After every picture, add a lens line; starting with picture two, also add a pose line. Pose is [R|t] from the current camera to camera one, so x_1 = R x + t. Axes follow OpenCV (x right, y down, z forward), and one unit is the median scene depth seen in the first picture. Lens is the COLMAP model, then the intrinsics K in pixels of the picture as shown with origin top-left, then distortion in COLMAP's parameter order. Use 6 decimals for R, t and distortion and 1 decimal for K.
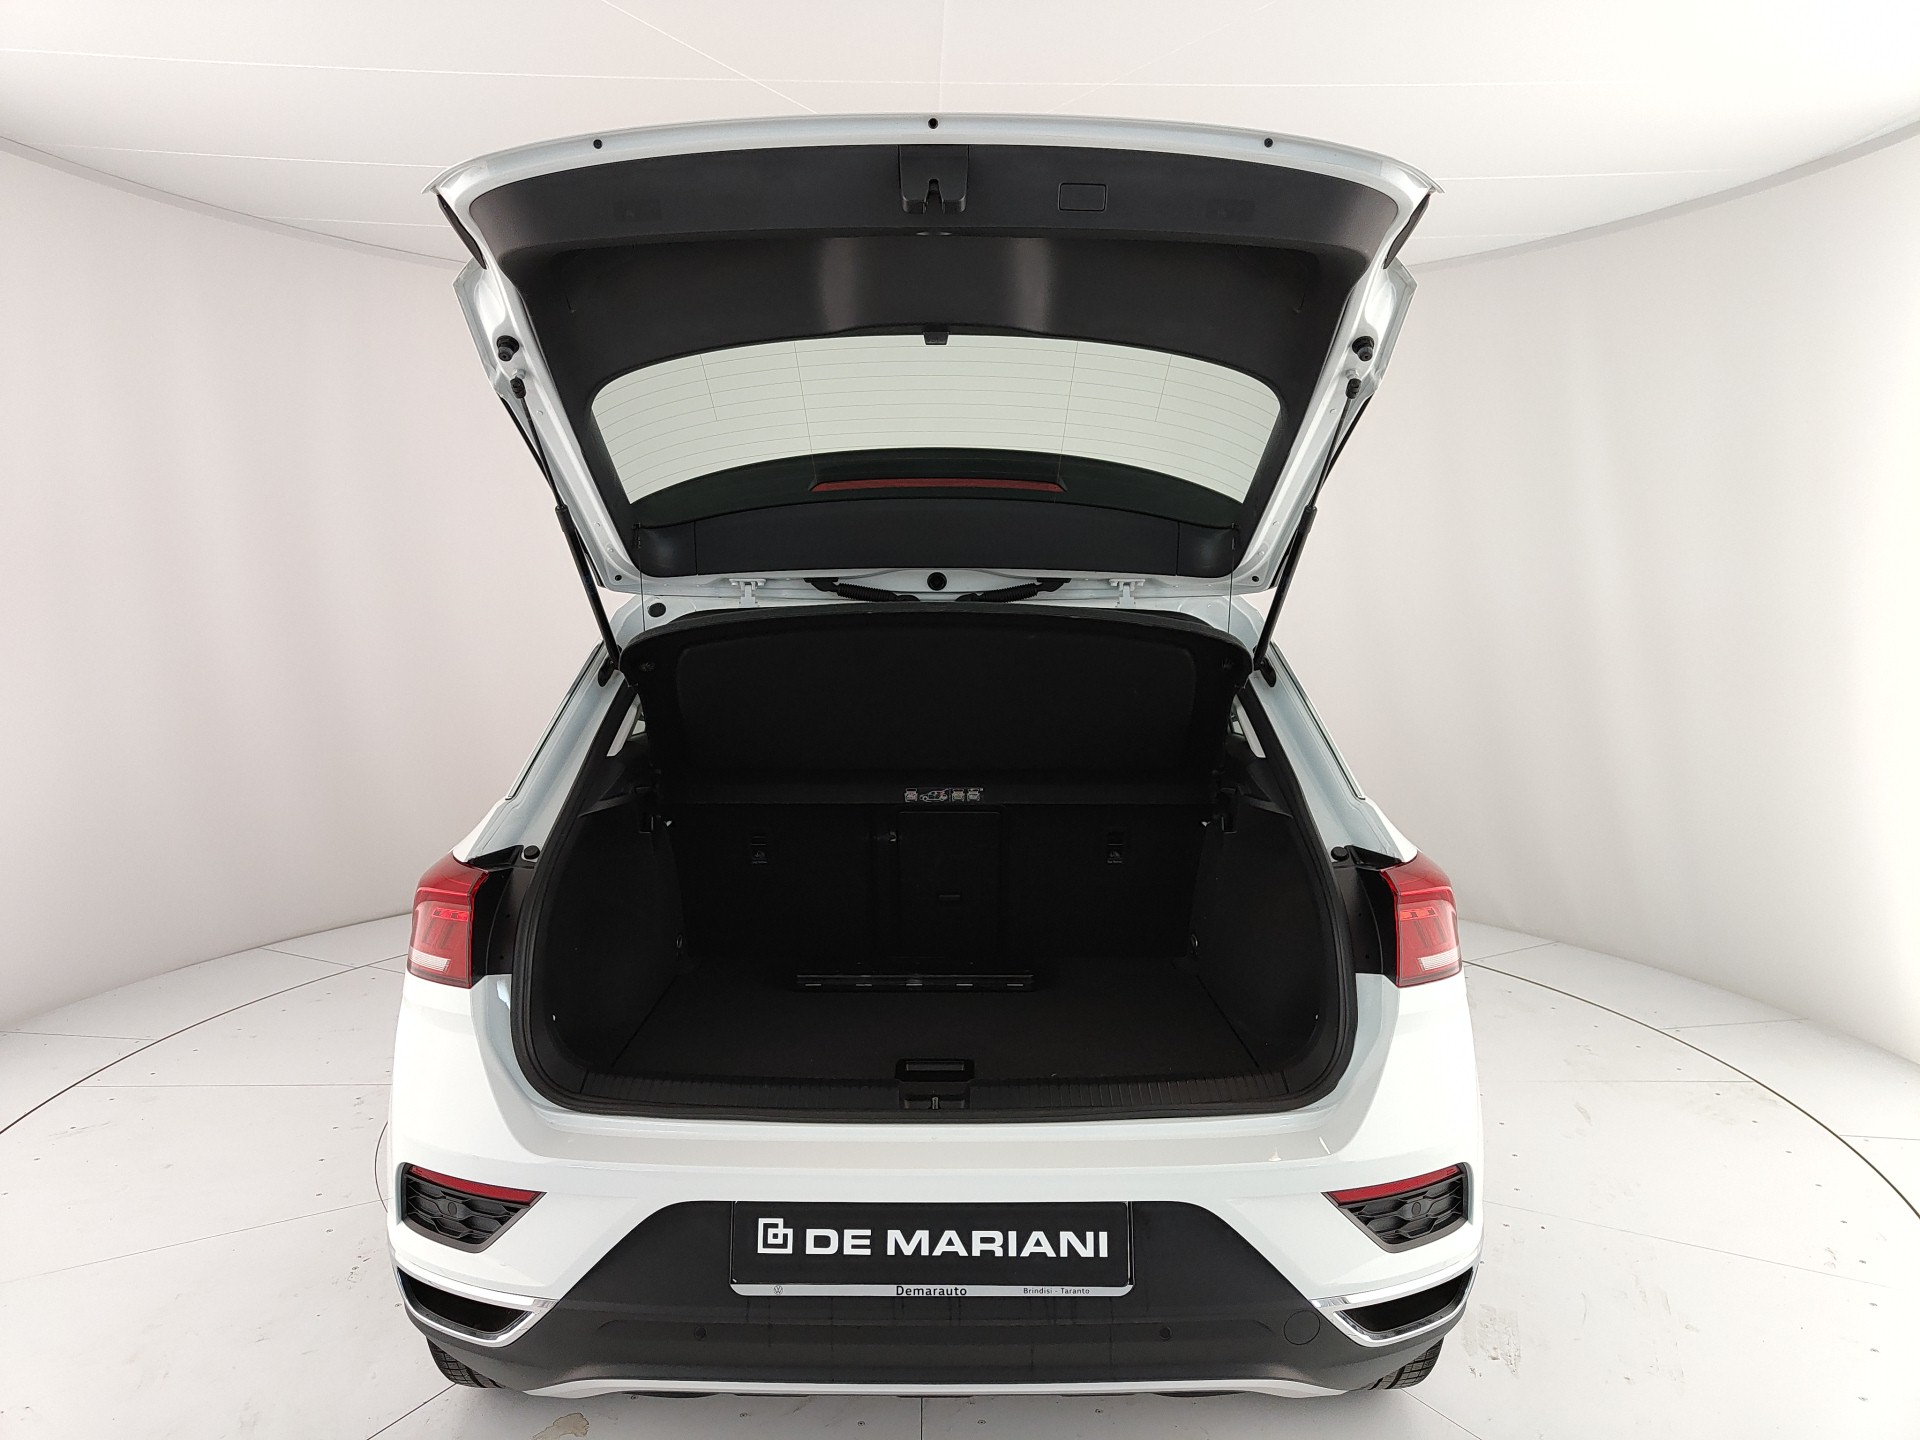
lens RADIAL K [[1346.4, 0, 948.4], [0, 1346.4, 706.2], [0, 0, 1]] dist [0.003720, -0.005166]
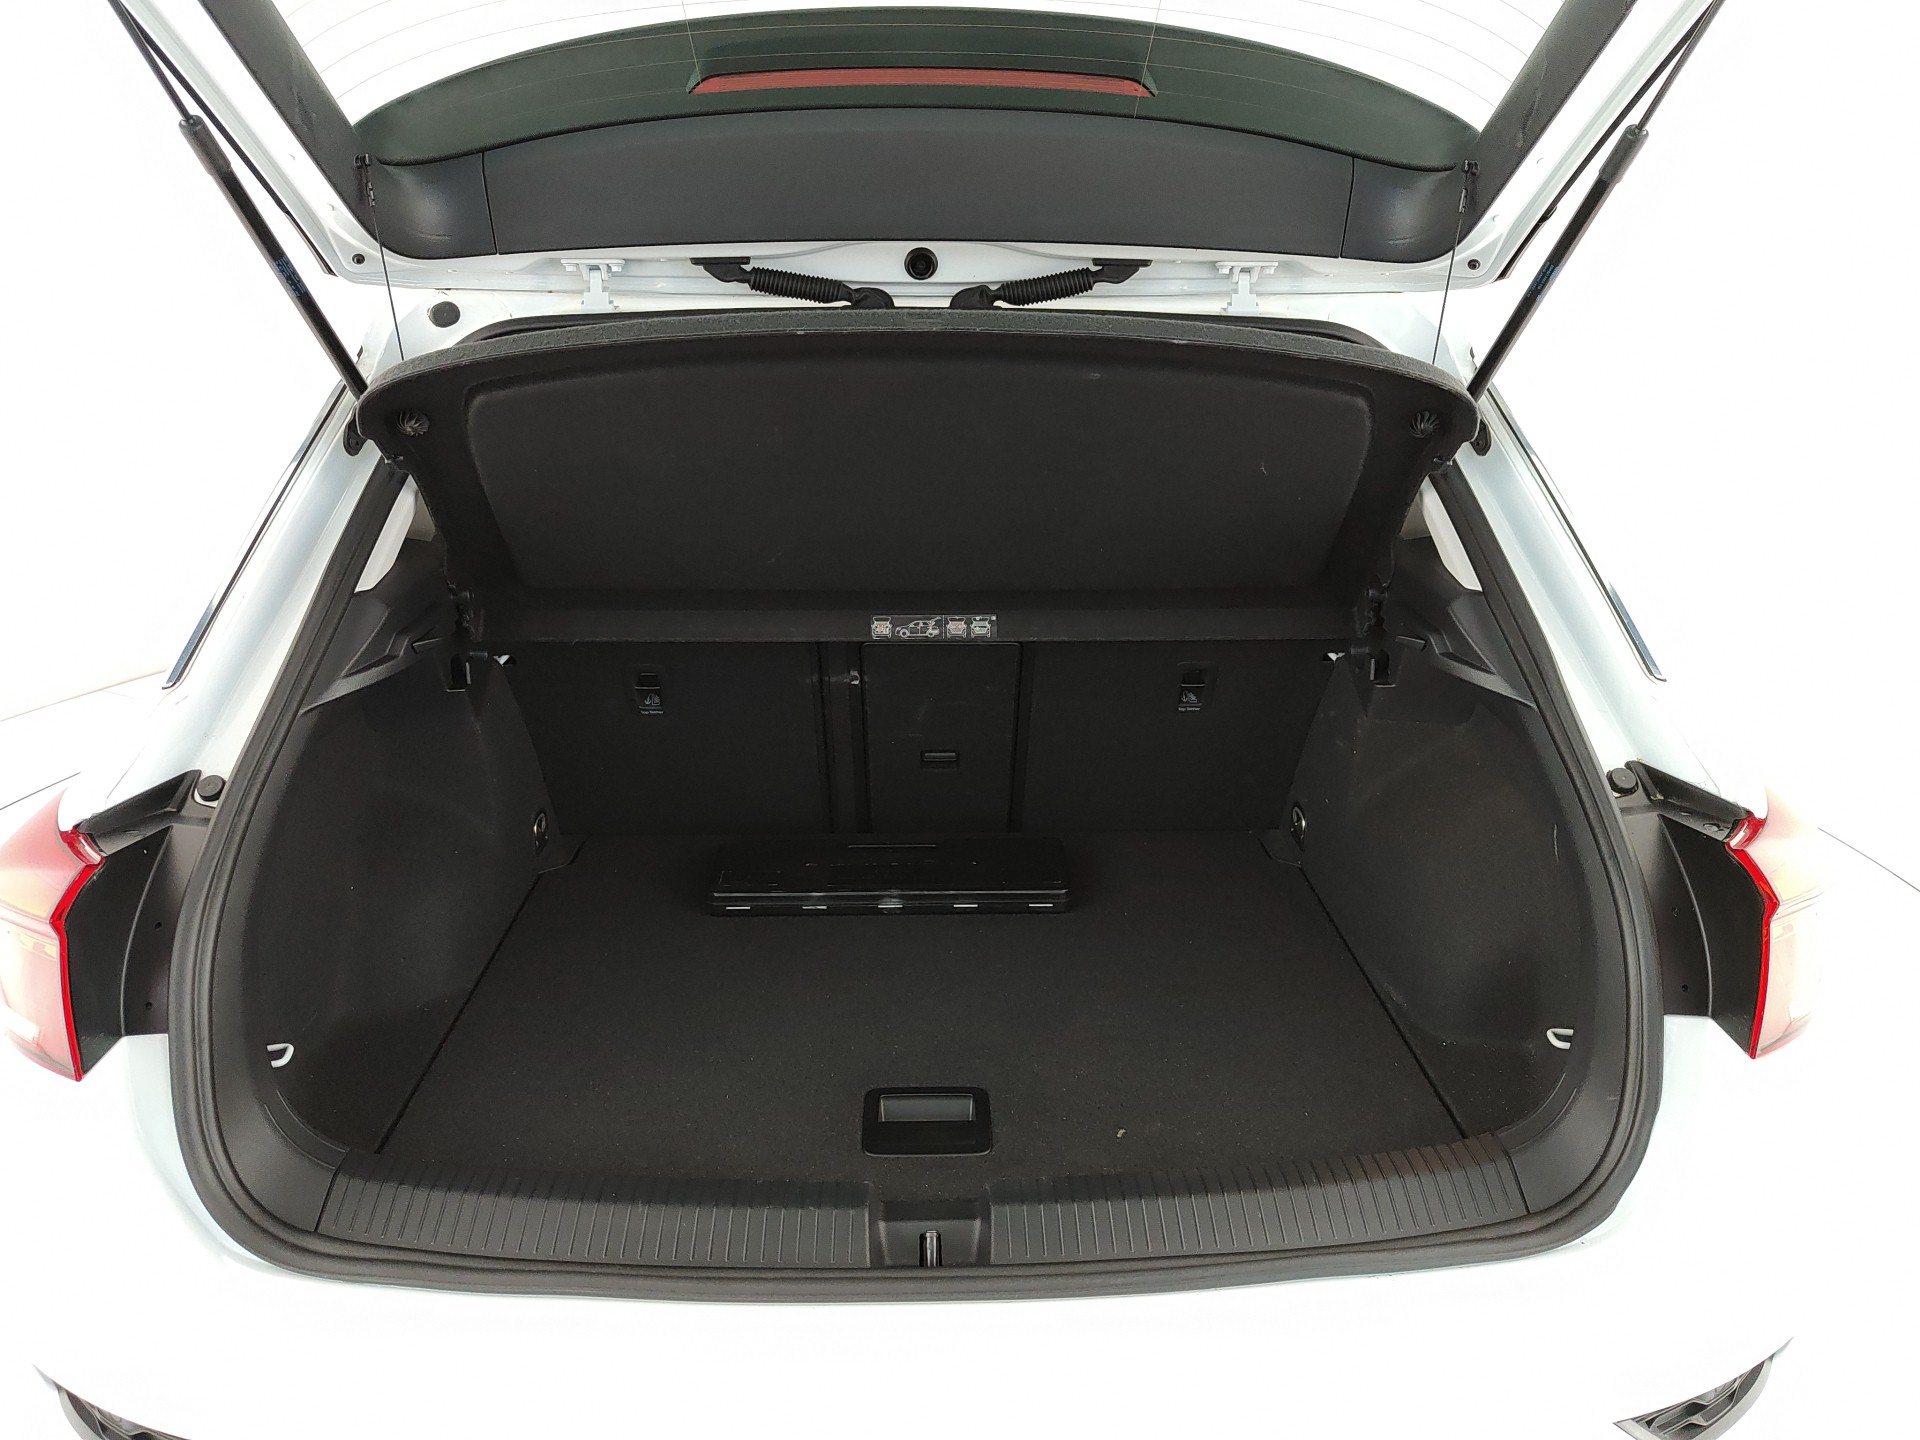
lens RADIAL K [[1346.4, 0, 950.4], [0, 1346.4, 740.0], [0, 0, 1]] dist [0.003720, -0.005166]
pose [[0.999693, -0.006171, 0.023983, -0.011323], [-0.000803, 0.959862, 0.280470, -0.060983], [-0.024751, -0.280404, 0.959563, 0.397813]]
